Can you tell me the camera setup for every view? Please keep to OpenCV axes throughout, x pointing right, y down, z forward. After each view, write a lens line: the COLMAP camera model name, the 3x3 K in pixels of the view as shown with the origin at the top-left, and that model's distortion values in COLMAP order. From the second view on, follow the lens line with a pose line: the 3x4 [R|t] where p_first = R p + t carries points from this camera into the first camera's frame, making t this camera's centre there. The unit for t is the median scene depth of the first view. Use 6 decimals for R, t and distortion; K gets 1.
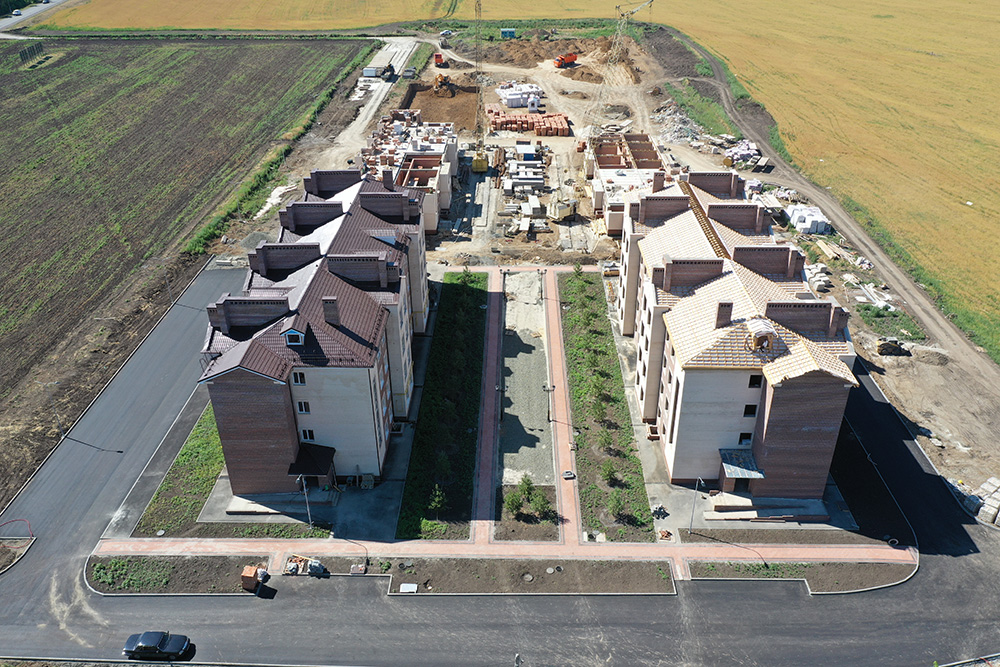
lens RADIAL K [[787.6, 0, 502.6], [0, 787.6, 332.1], [0, 0, 1]] dist [-0.007449, 0.002962]
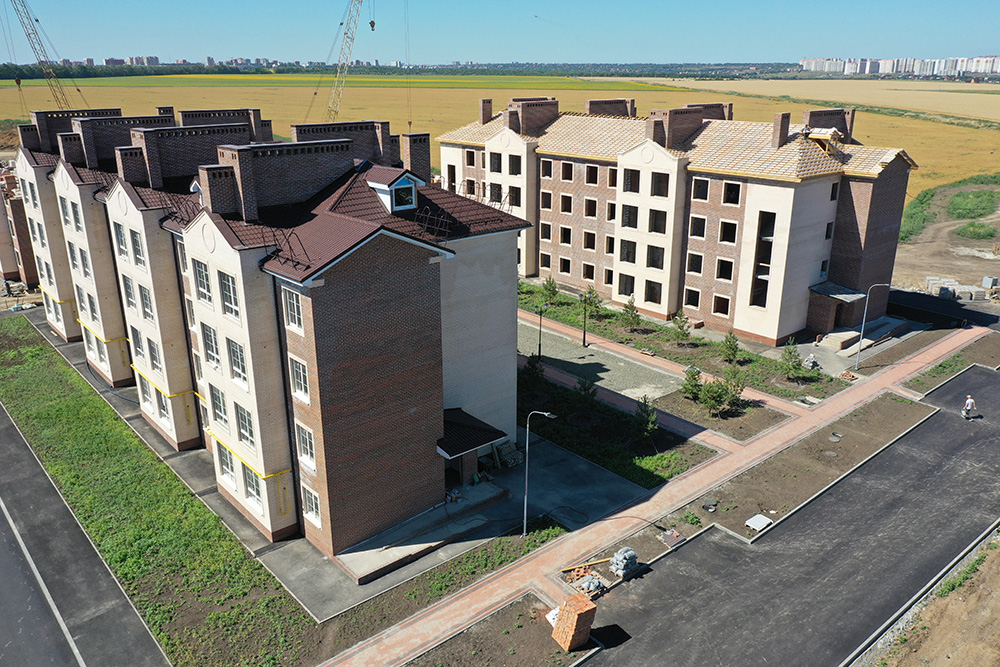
lens RADIAL K [[787.6, 0, 501.9], [0, 787.6, 329.0], [0, 0, 1]] dist [-0.007449, 0.002962]
pose [[0.745084, -0.207223, 0.633962, -0.542032], [0.325717, 0.942509, -0.074731, 0.146851], [-0.582029, 0.262173, 0.769745, 0.538197]]
